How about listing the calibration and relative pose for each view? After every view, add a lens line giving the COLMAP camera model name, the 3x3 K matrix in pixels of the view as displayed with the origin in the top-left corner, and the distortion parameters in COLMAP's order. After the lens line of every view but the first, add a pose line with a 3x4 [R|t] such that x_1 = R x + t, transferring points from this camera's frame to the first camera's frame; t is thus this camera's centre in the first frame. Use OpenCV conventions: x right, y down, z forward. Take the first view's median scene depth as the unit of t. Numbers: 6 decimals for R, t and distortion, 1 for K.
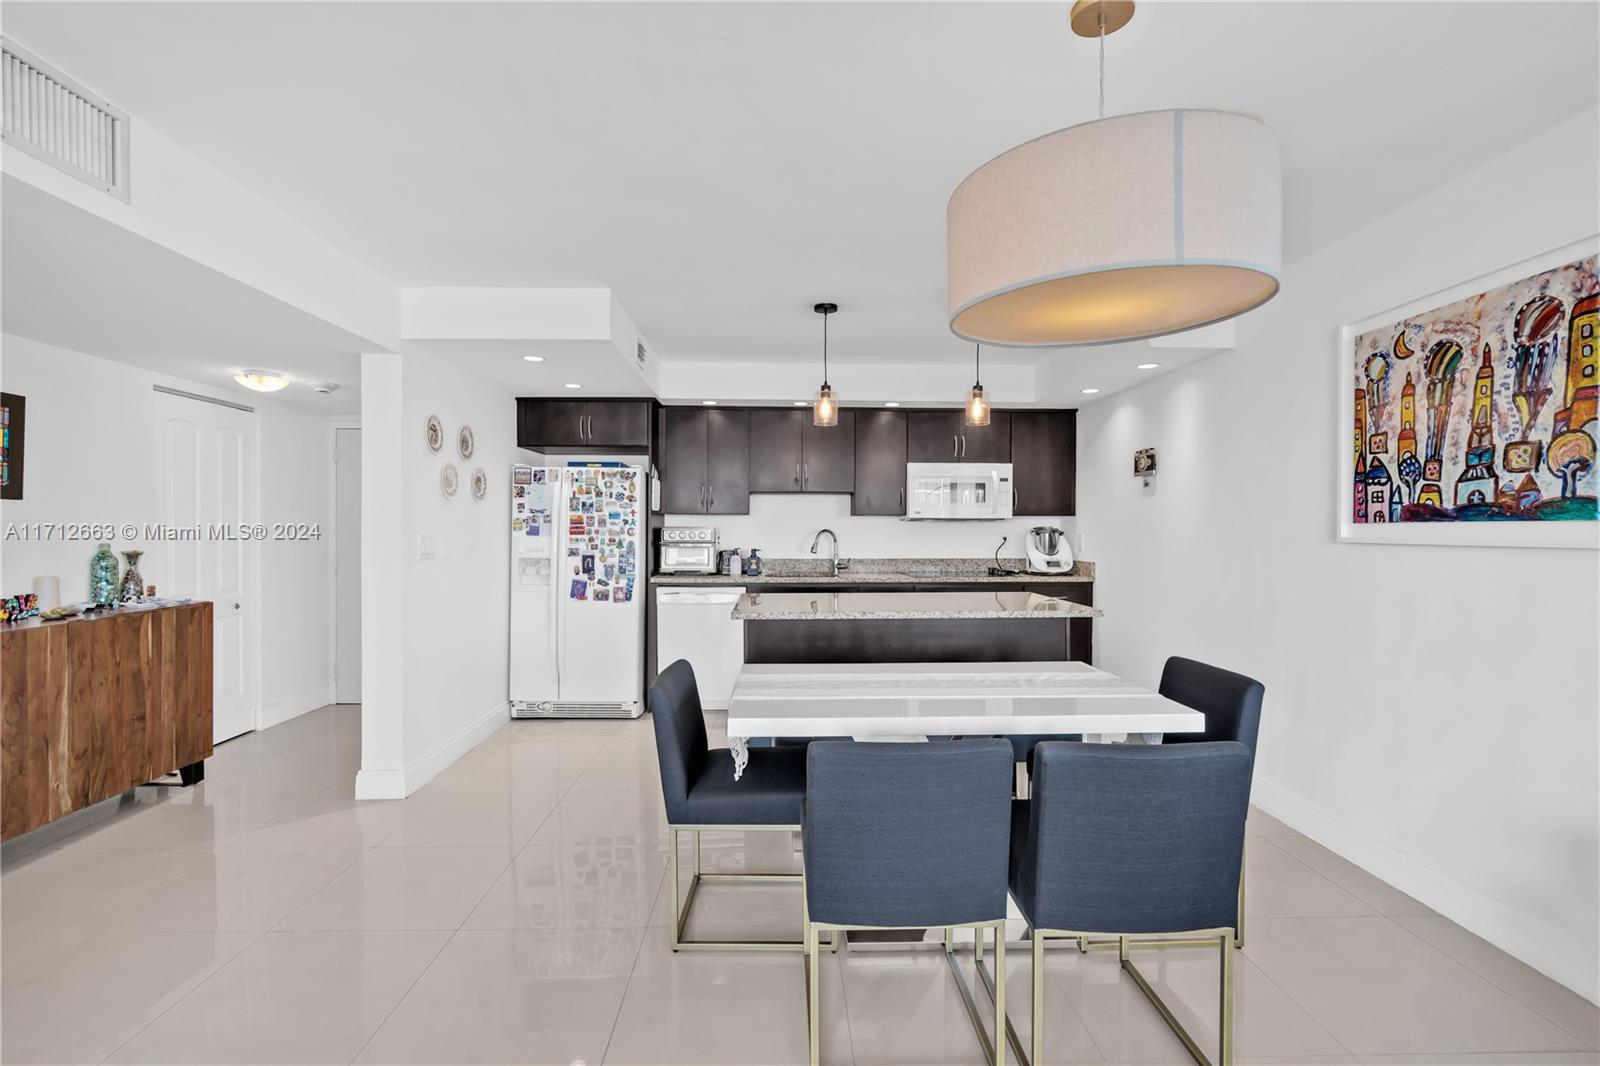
lens RADIAL K [[722.1, 0, 778.7], [0, 722.1, 533.0], [0, 0, 1]] dist [-0.004783, -0.000057]
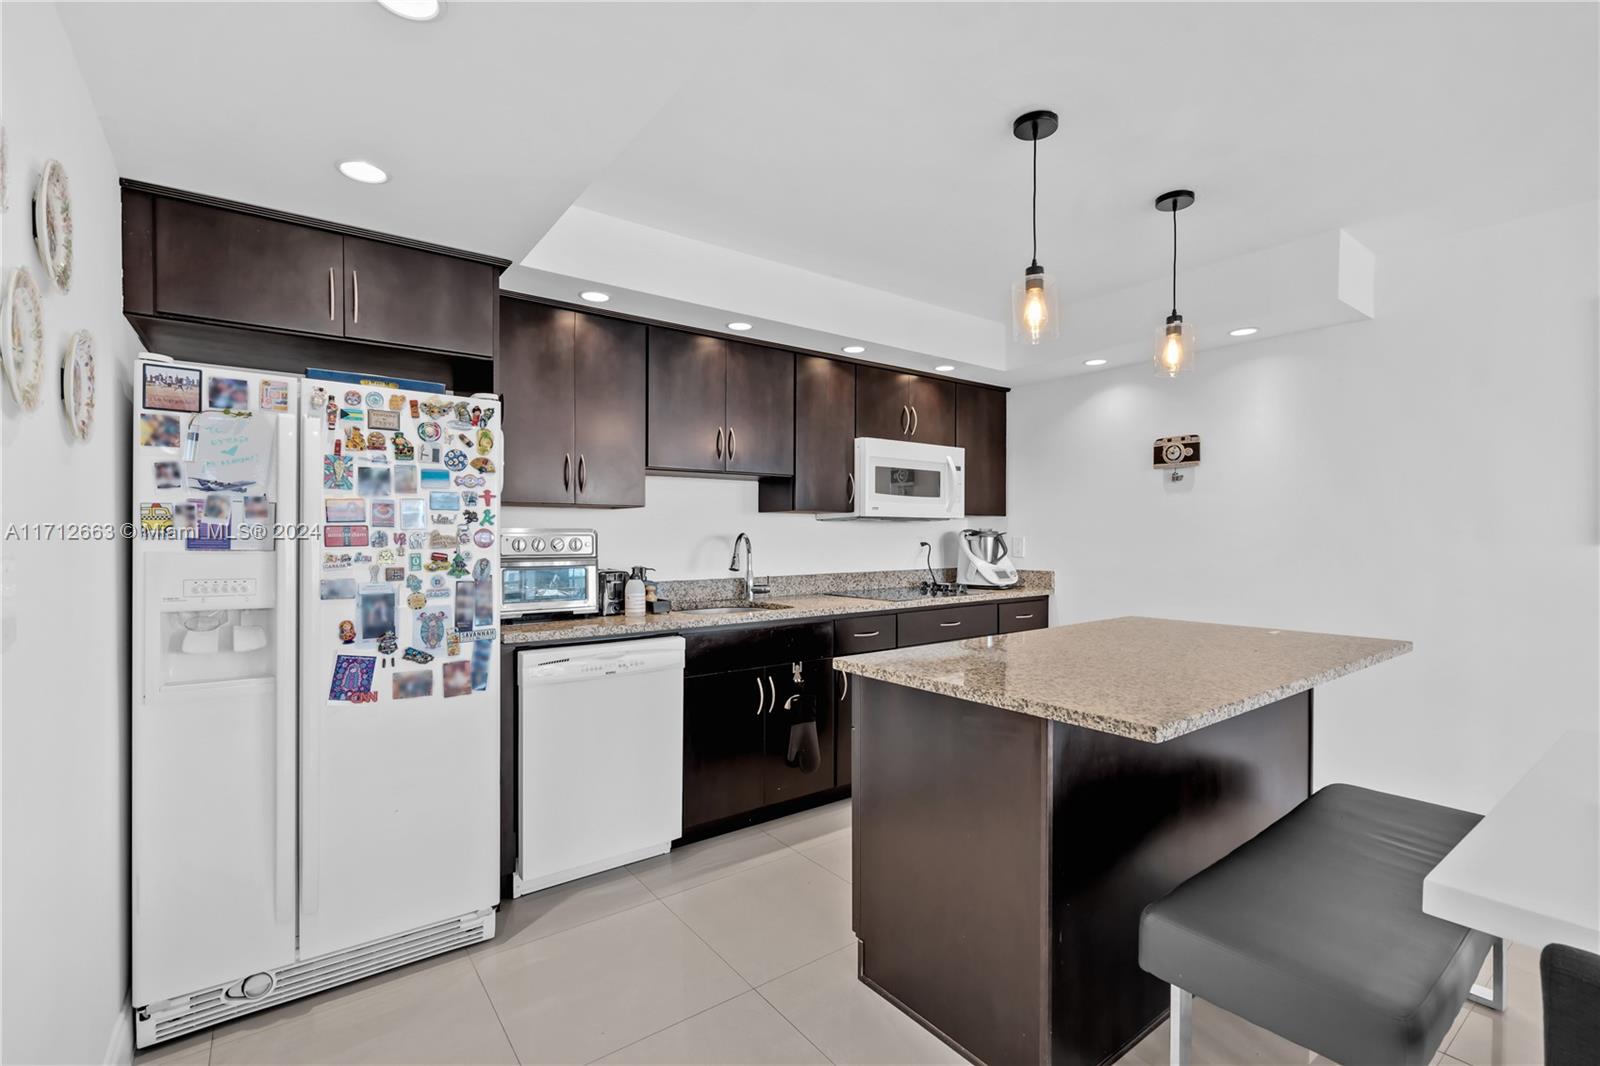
lens RADIAL K [[722.1, 0, 794.6], [0, 722.1, 542.3], [0, 0, 1]] dist [-0.004783, -0.000057]
pose [[0.813142, -0.009552, 0.581986, -0.327632], [0.005550, 0.999947, 0.008657, -0.002173], [-0.582038, -0.003809, 0.813152, 0.542865]]
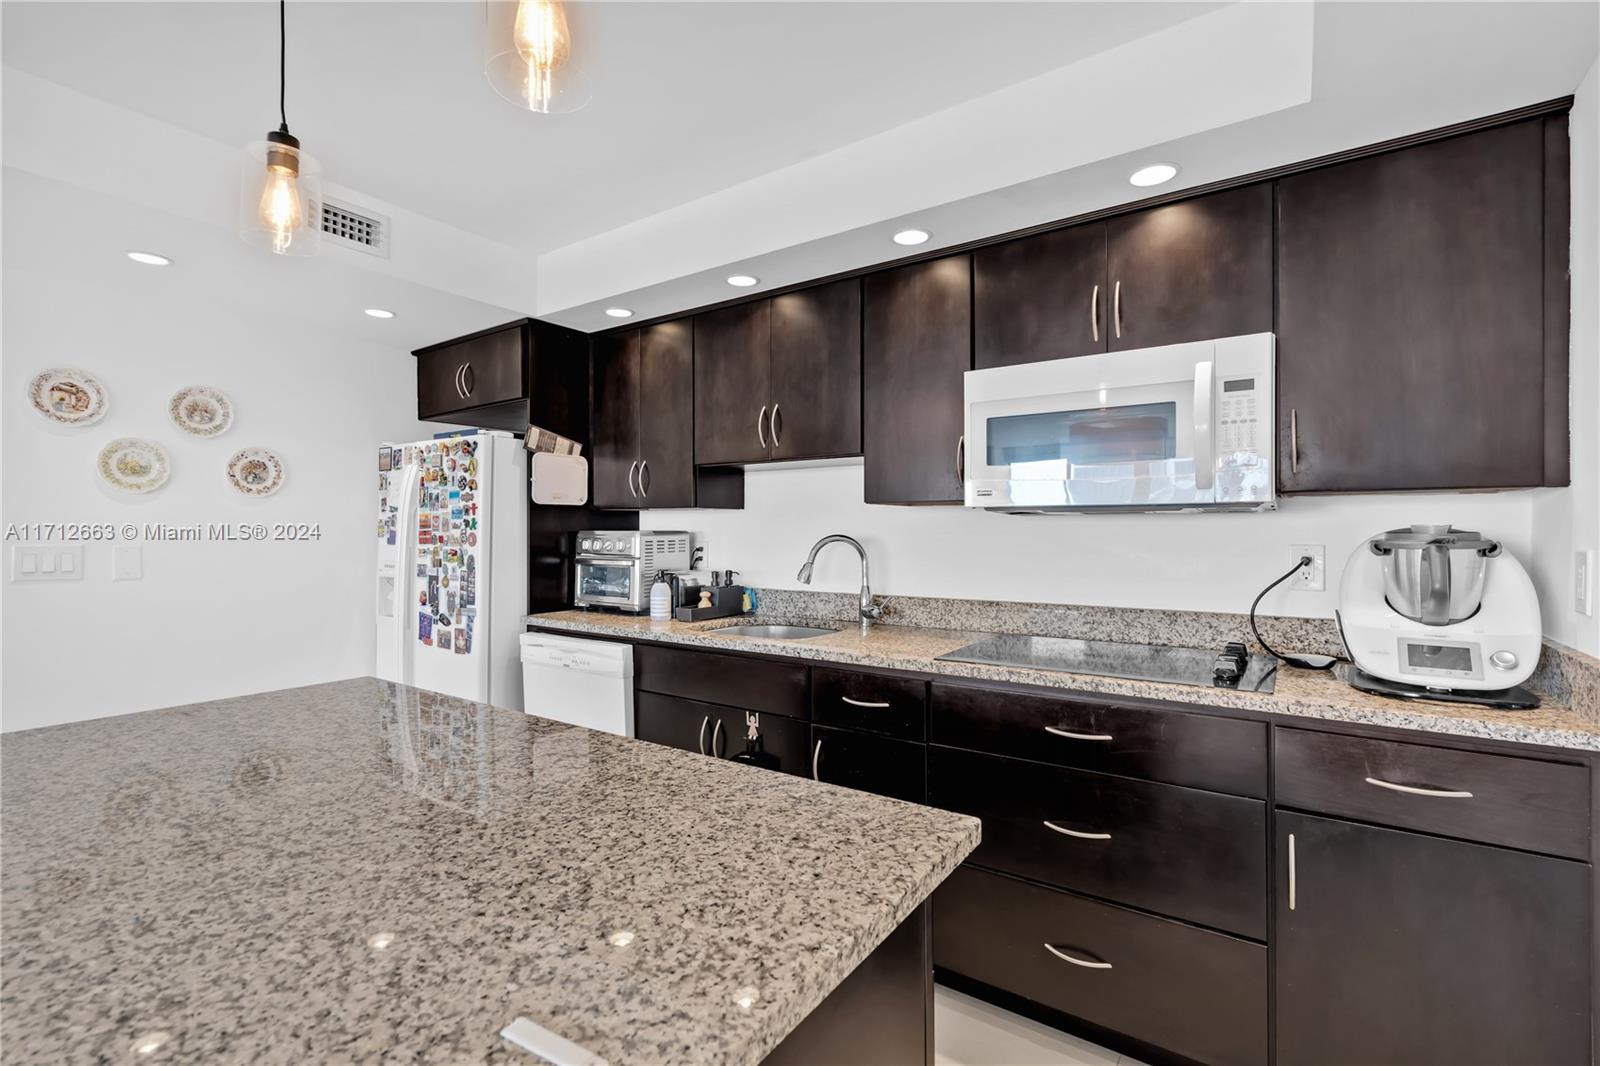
lens RADIAL K [[722.1, 0, 792.5], [0, 722.1, 520.6], [0, 0, 1]] dist [-0.004783, -0.000057]
pose [[0.804064, -0.011731, -0.594428, 0.396271], [0.000926, 0.999829, -0.018480, -0.006442], [0.594543, 0.014308, 0.803937, 0.709221]]
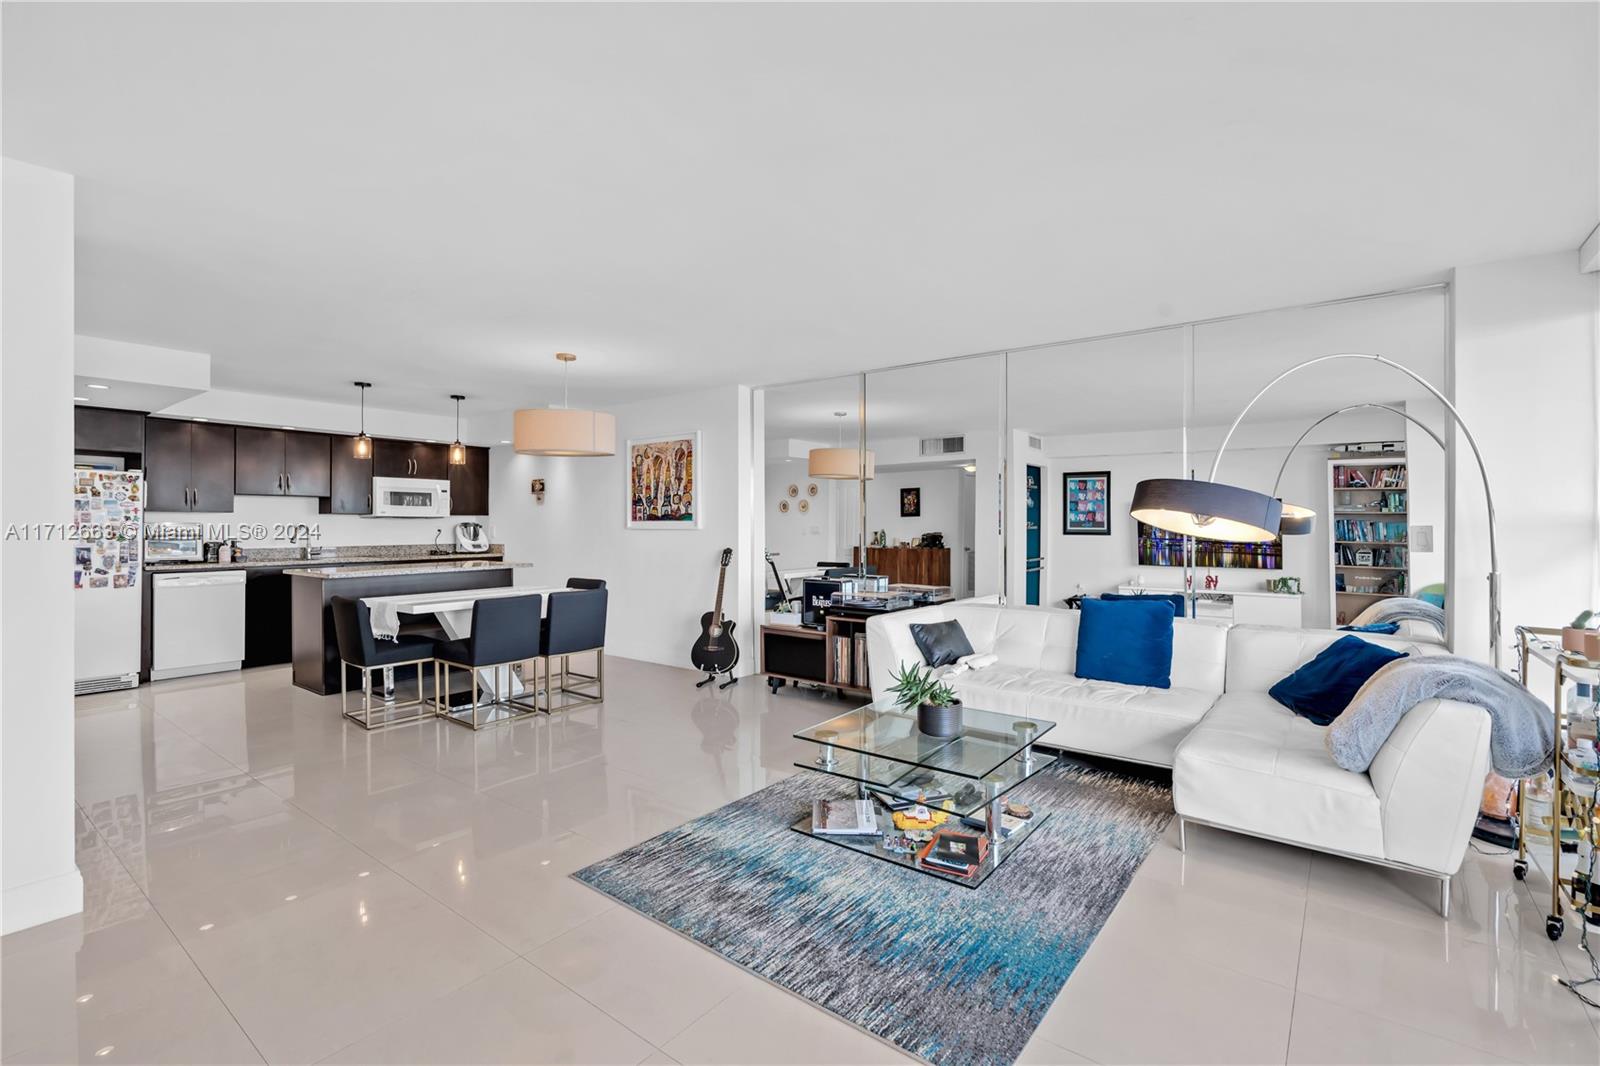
lens RADIAL K [[722.1, 0, 804.9], [0, 722.1, 522.7], [0, 0, 1]] dist [-0.004783, -0.000057]
pose [[0.611139, -0.000655, 0.791523, -0.487125], [0.007078, 0.999964, -0.004637, 0.005070], [-0.791492, 0.008437, 0.611122, -0.599510]]
